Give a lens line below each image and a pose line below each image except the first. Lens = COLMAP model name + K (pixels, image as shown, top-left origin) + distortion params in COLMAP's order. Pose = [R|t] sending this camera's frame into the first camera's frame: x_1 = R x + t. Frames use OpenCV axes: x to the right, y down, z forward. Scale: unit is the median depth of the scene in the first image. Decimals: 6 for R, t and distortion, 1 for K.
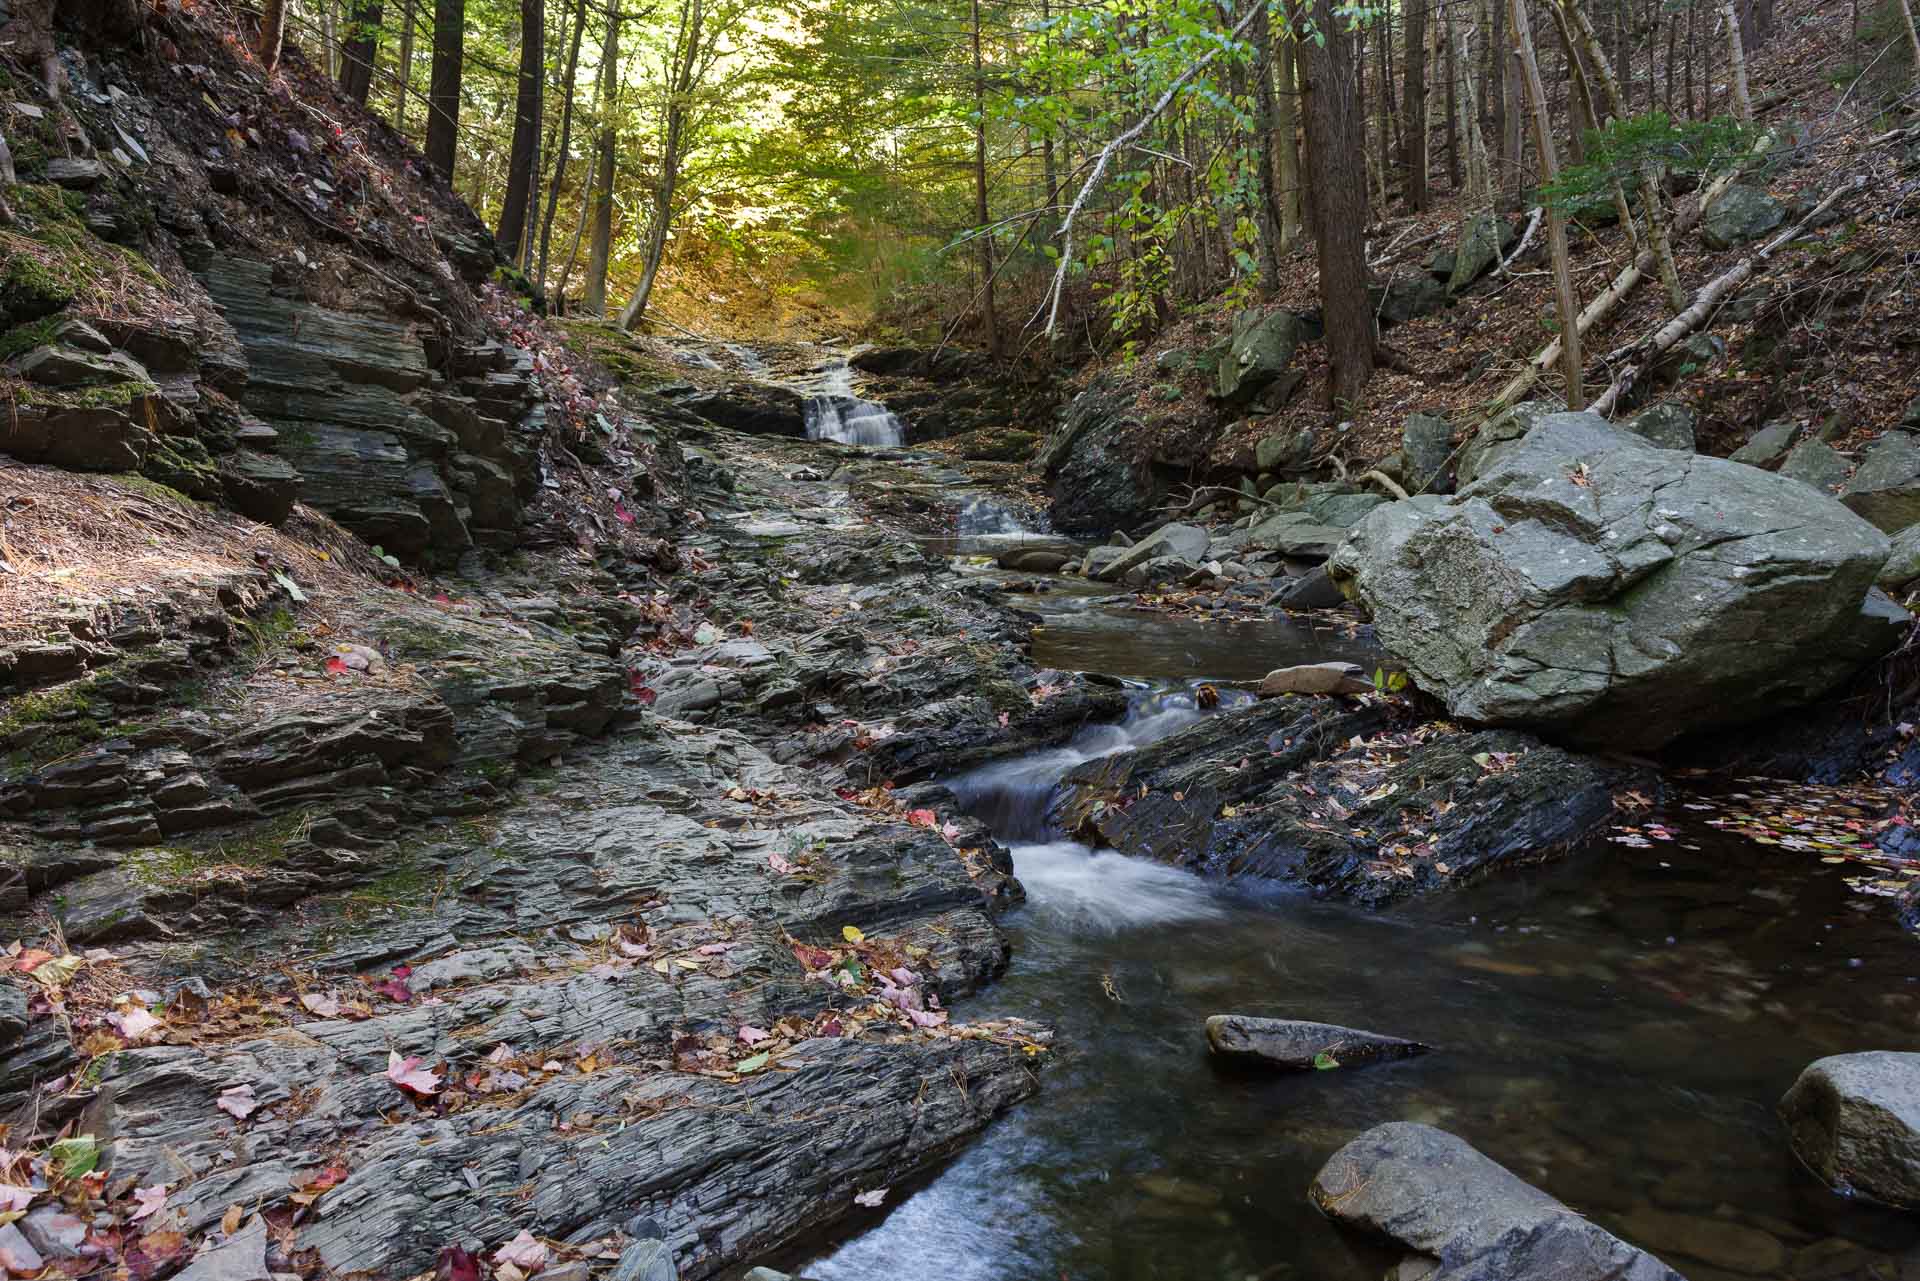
lens RADIAL K [[1486.4, 0, 948.3], [0, 1486.4, 629.0], [0, 0, 1]] dist [-0.005368, -0.015115]
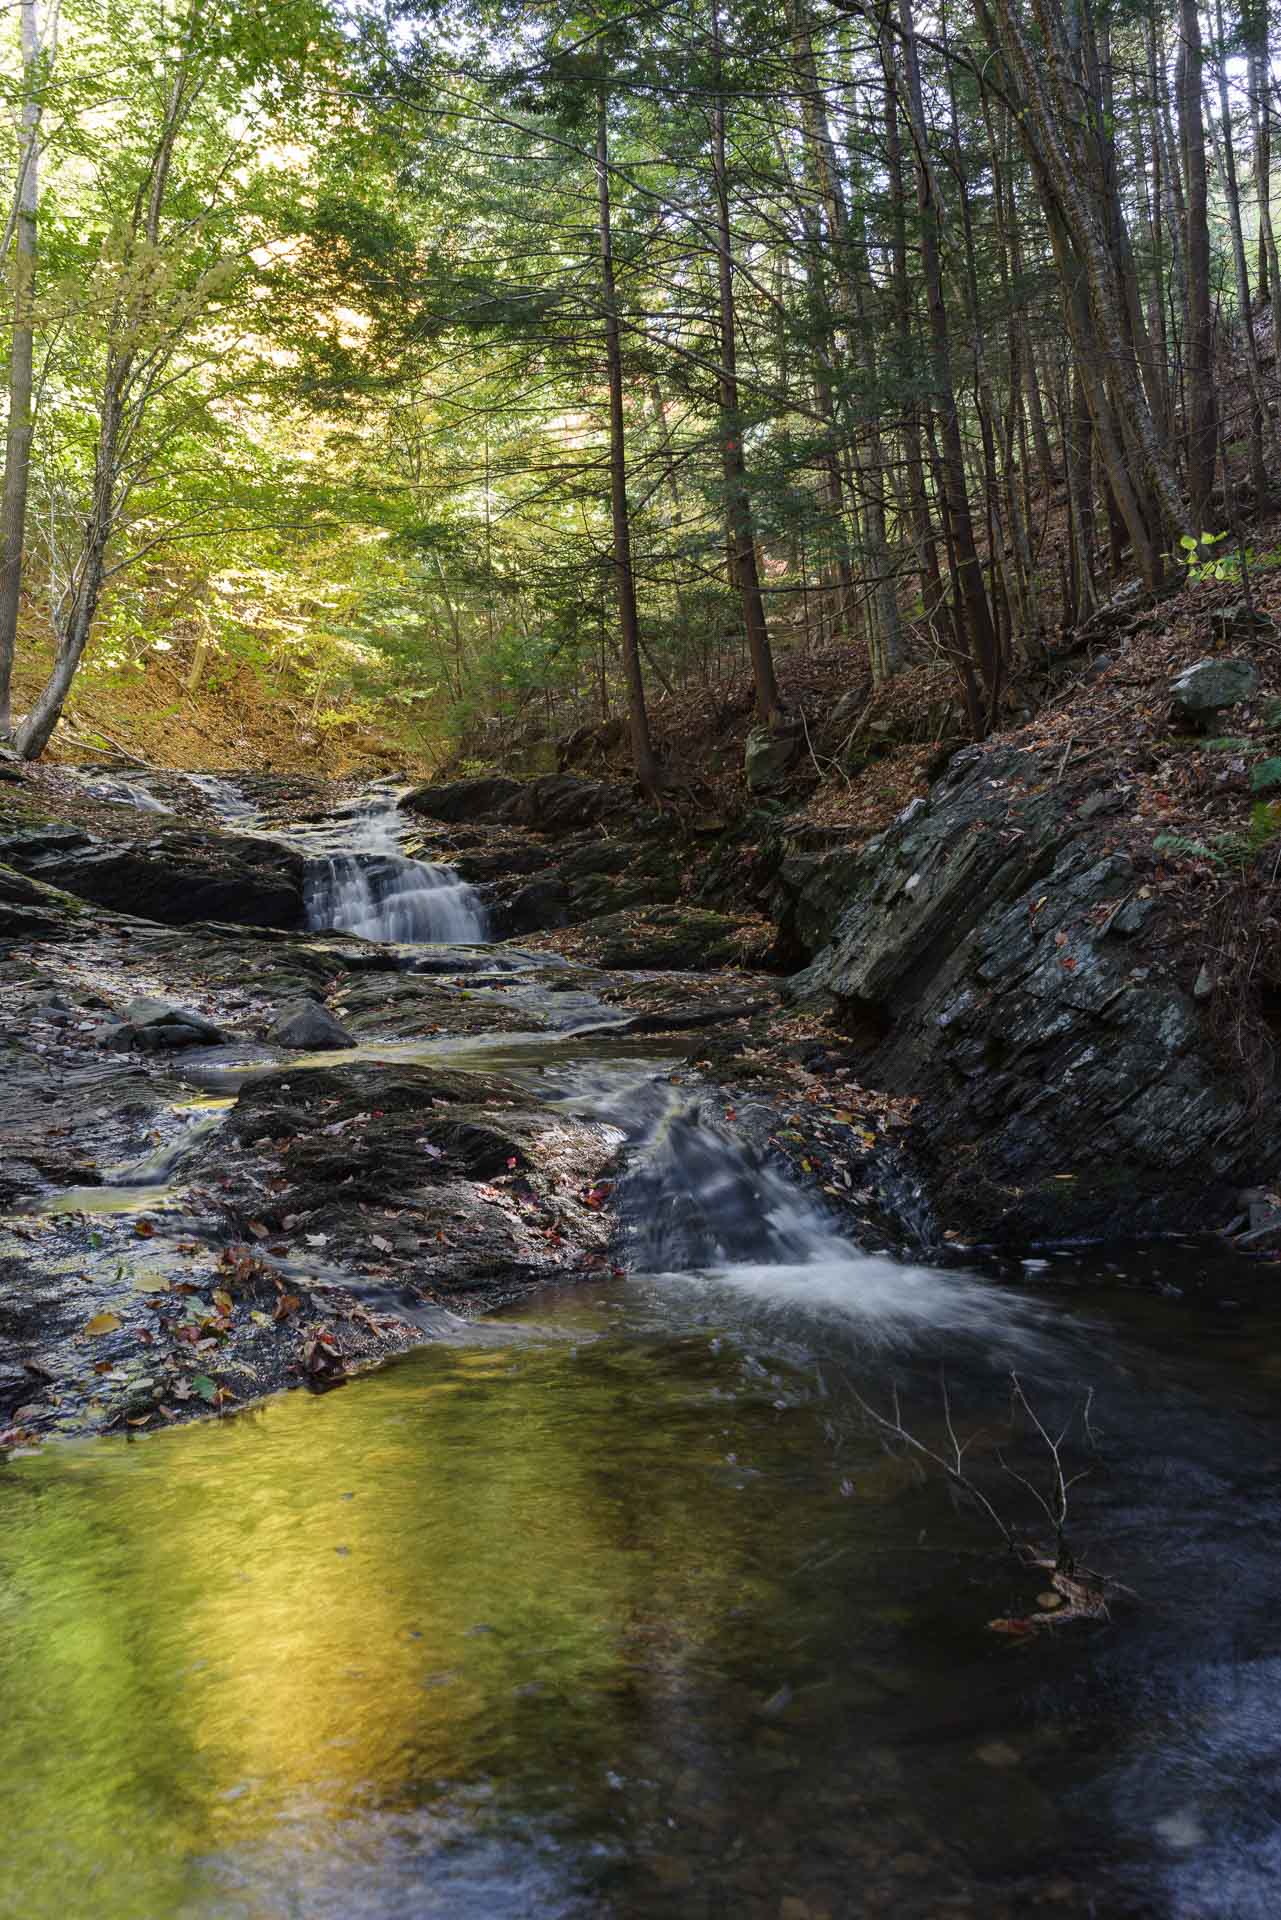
lens RADIAL K [[1675.7, 0, 640.5], [0, 1675.7, 960.0], [0, 0, 1]] dist [-0.040386, -0.000158]
pose [[0.998950, -0.014397, 0.043487, -0.001031], [0.019088, 0.993808, -0.109460, -0.047567], [-0.041642, 0.110175, 0.993039, 0.382066]]
